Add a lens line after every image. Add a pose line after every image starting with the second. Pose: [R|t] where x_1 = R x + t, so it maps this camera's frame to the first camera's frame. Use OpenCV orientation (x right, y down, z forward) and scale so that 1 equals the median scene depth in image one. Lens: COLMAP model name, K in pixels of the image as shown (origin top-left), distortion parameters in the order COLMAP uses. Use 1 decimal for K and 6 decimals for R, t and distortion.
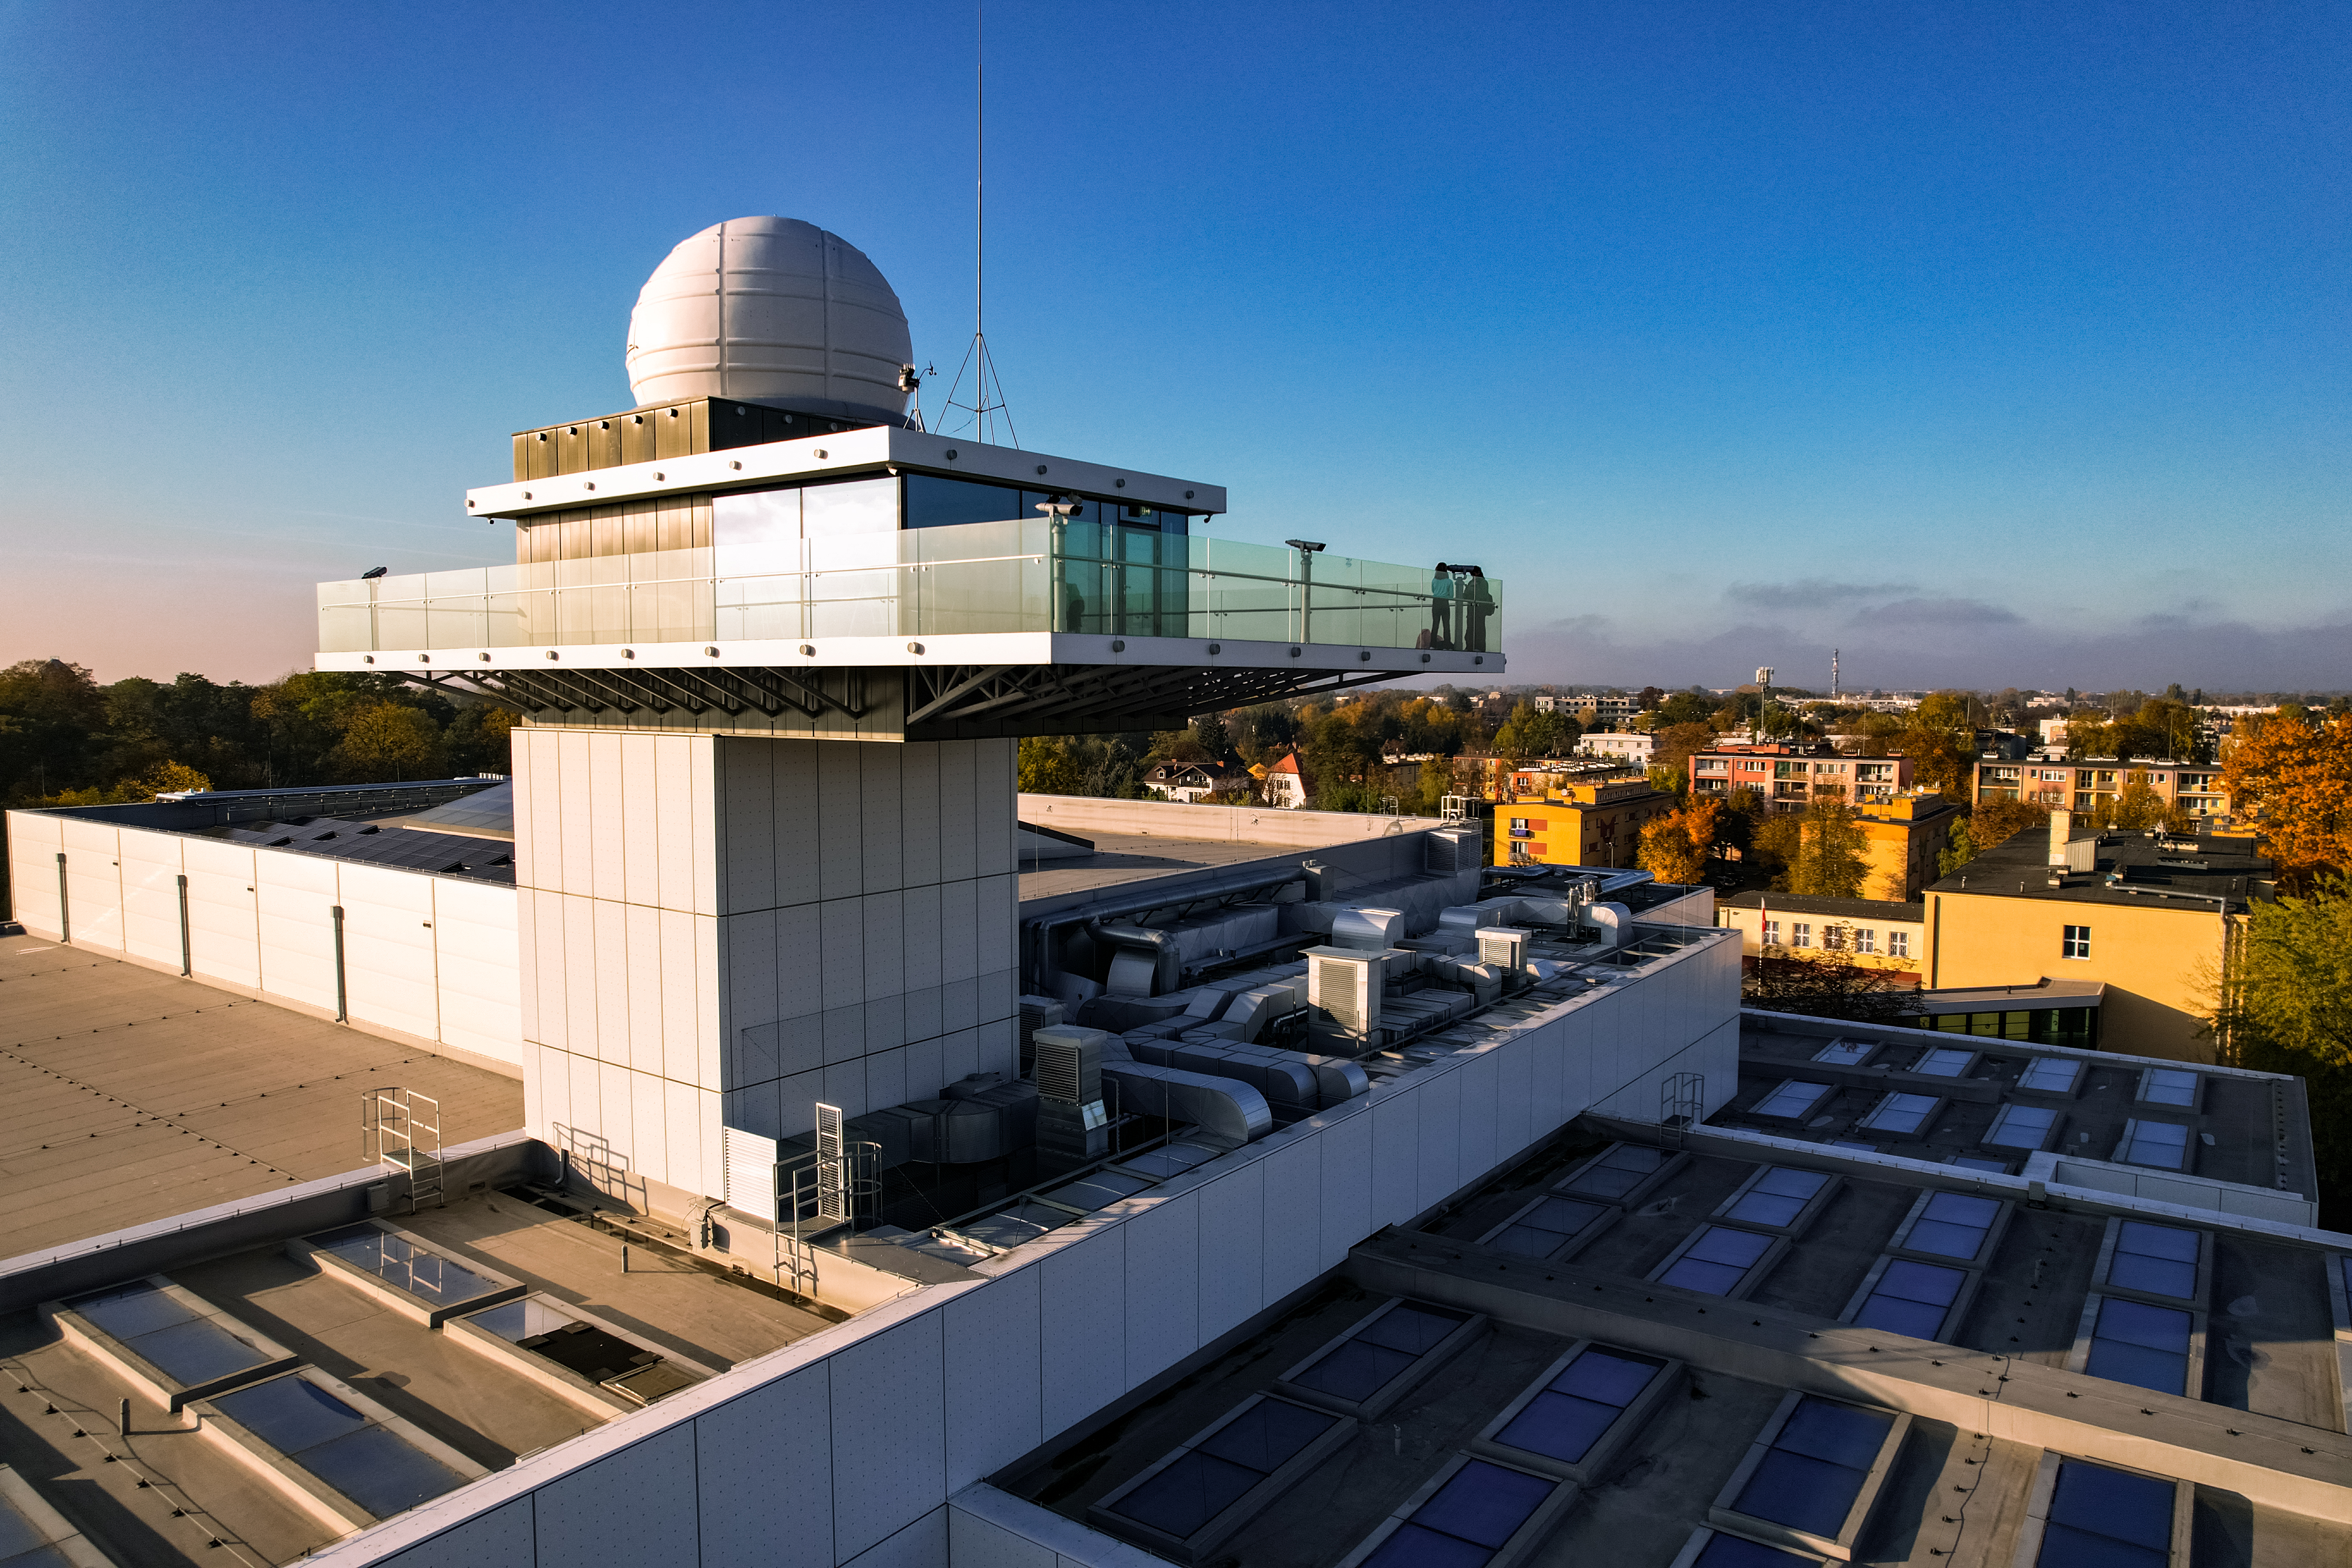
lens RADIAL K [[1502.9, 0, 1200.5], [0, 1502.9, 782.3], [0, 0, 1]] dist [-0.057473, 0.040244]
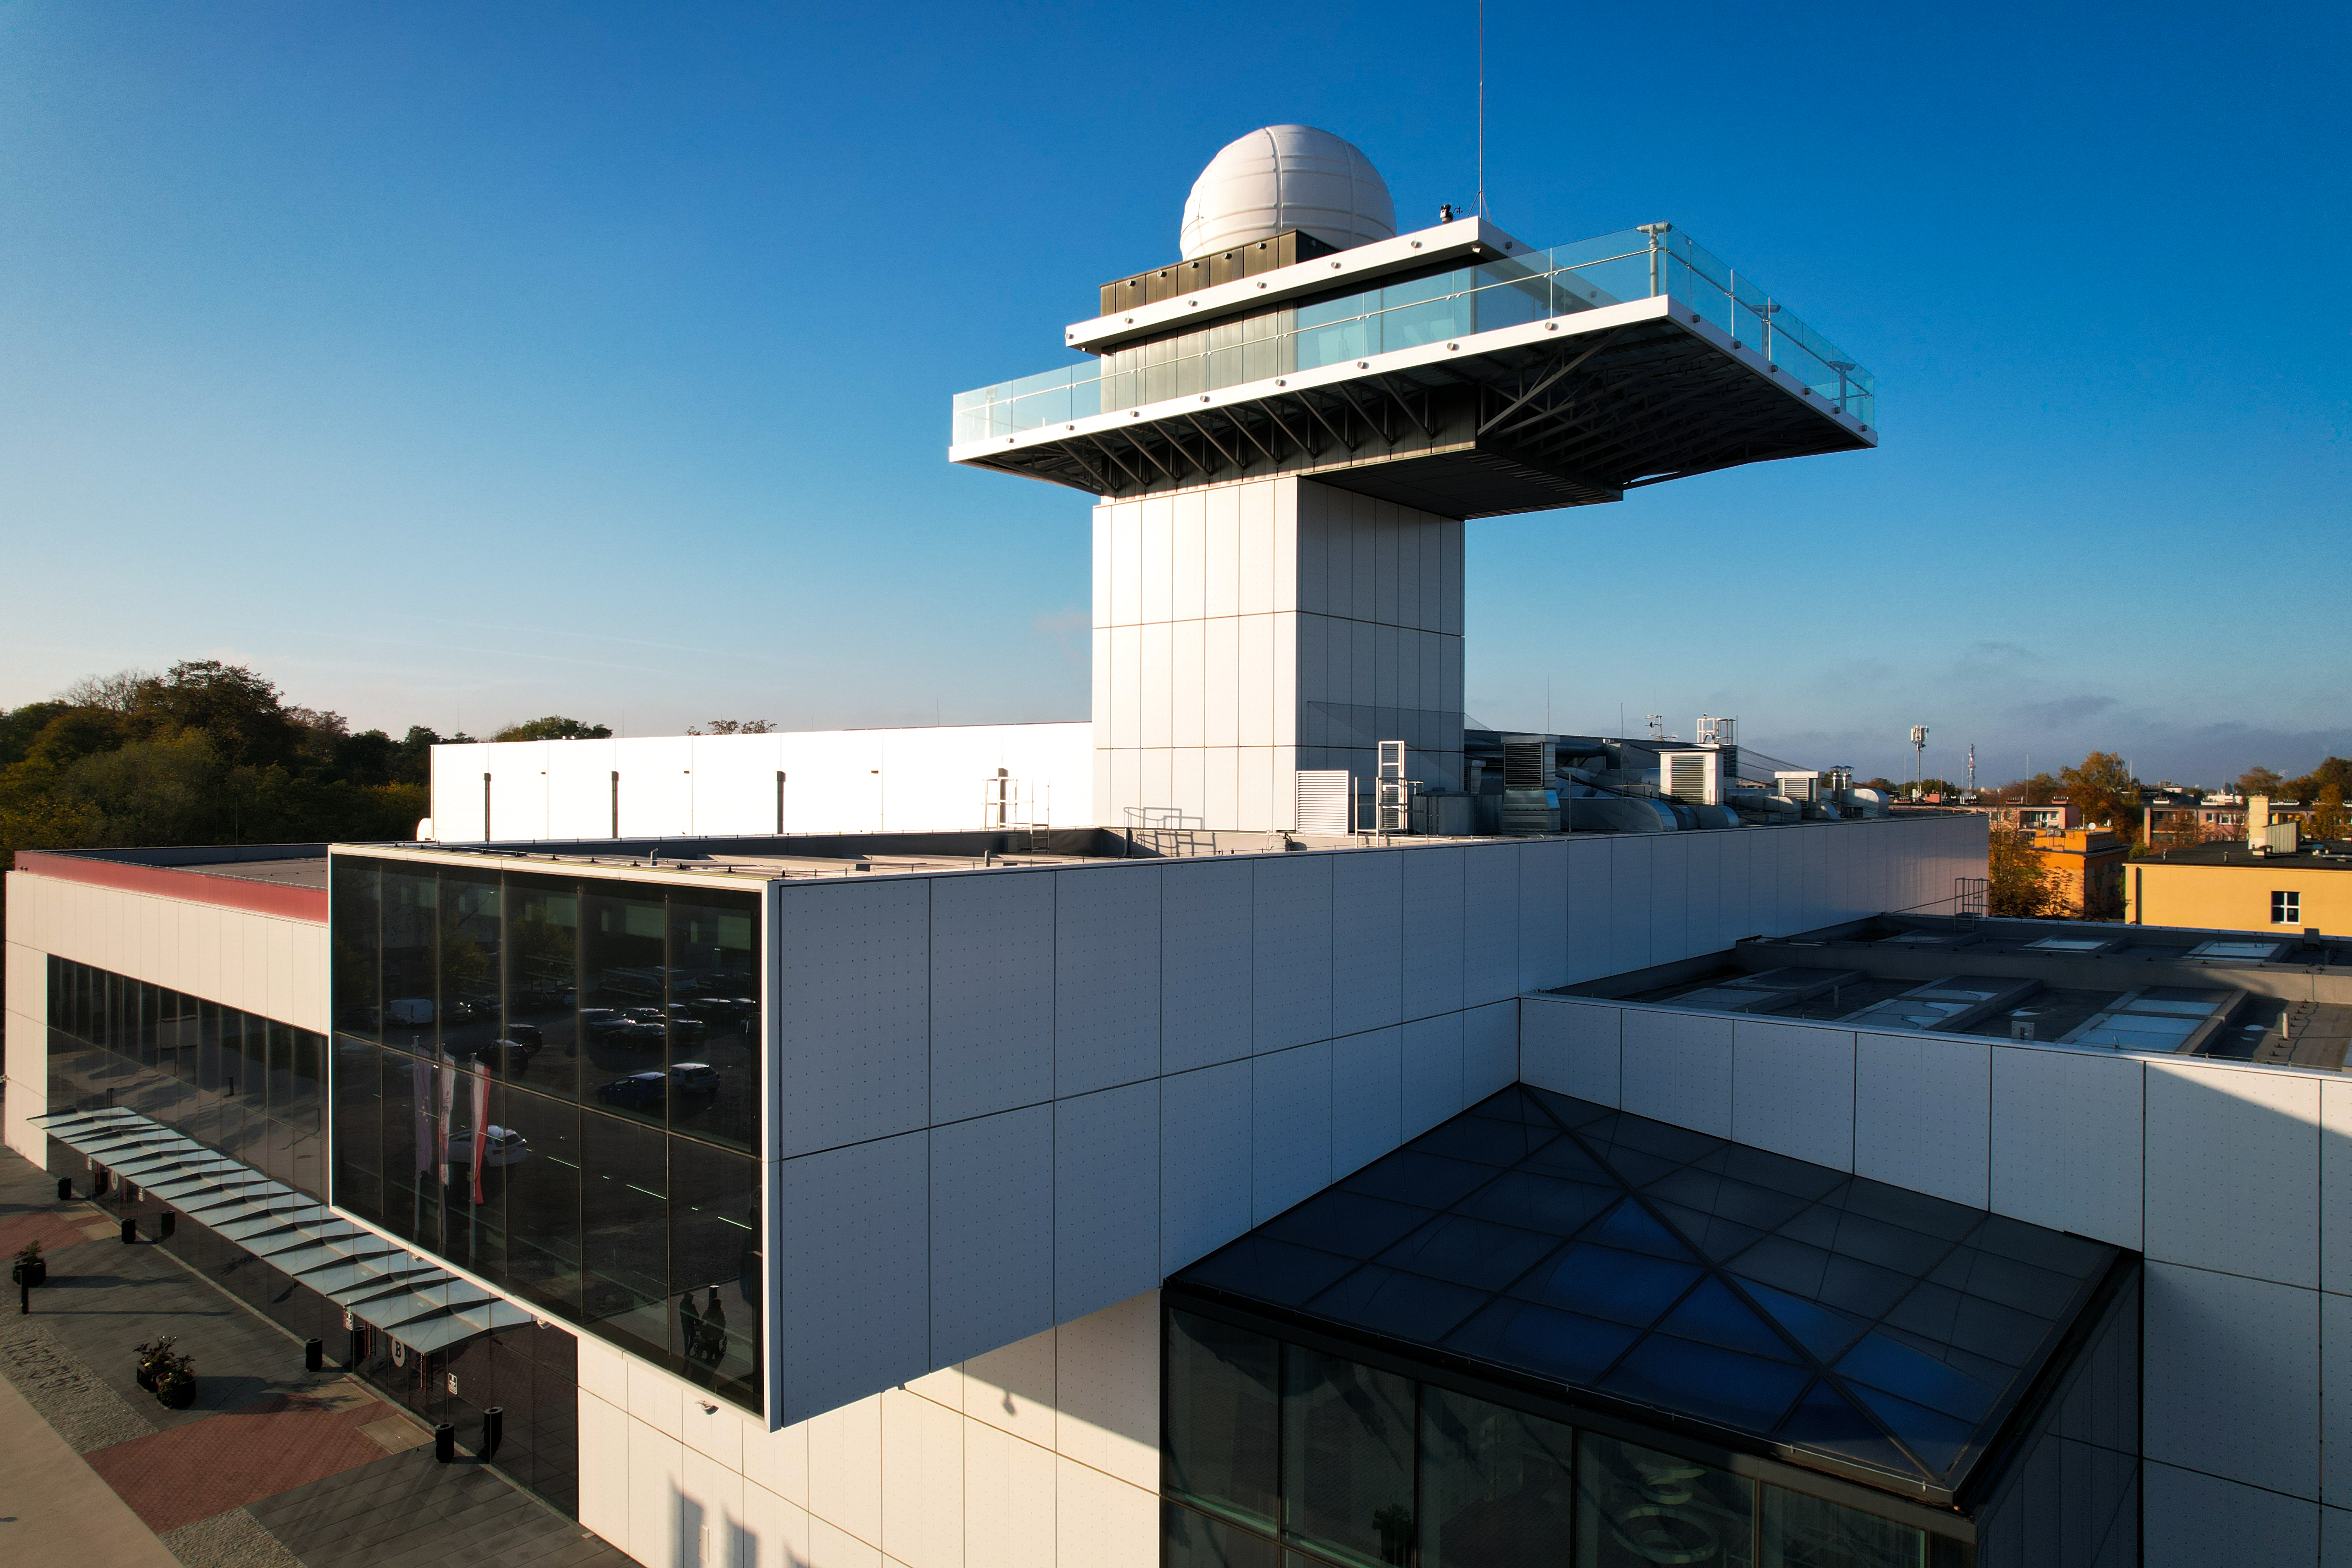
lens RADIAL K [[1502.9, 0, 1184.8], [0, 1502.9, 784.6], [0, 0, 1]] dist [-0.057473, 0.040244]
pose [[0.996575, 0.001391, -0.082677, -0.127284], [-0.006936, 0.997741, -0.066817, 0.136479], [0.082397, 0.067161, 0.994334, -0.133327]]
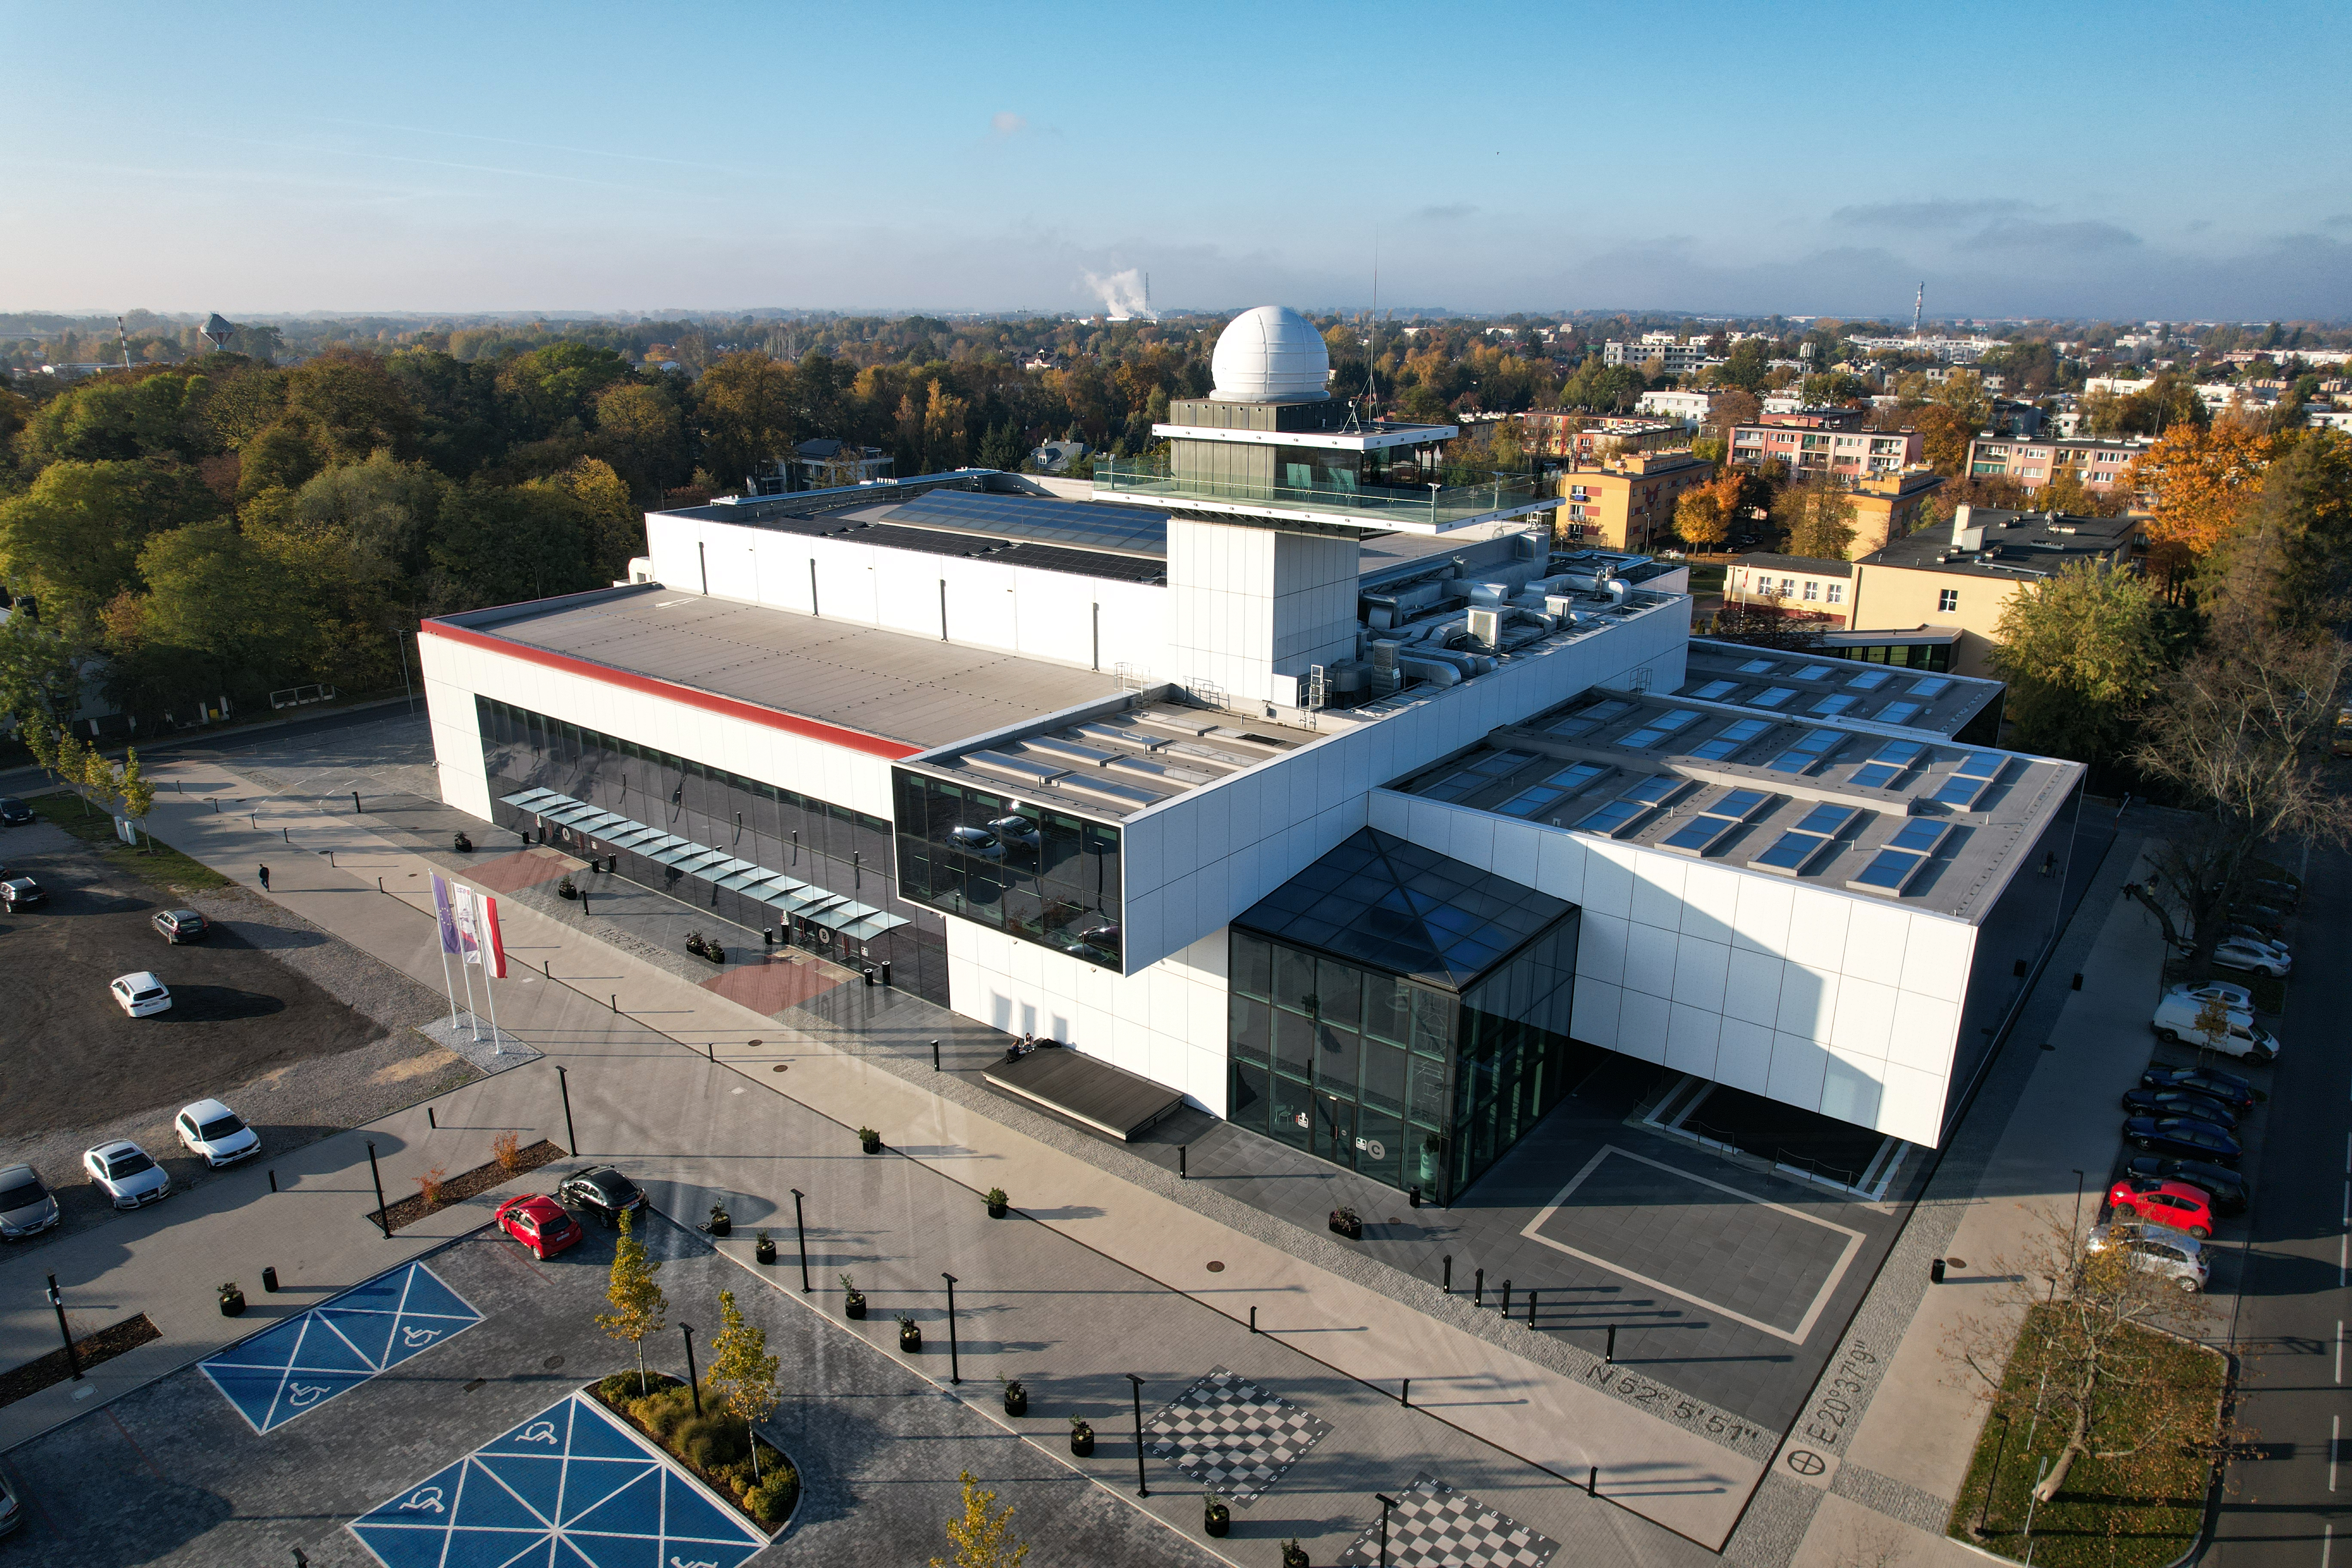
lens RADIAL K [[1502.9, 0, 1205.6], [0, 1502.9, 786.6], [0, 0, 1]] dist [-0.057473, 0.040244]
pose [[0.999451, 0.010851, -0.031311, -0.146092], [-0.002897, 0.969864, 0.243628, -0.100935], [0.033011, -0.243403, 0.969363, -0.724688]]
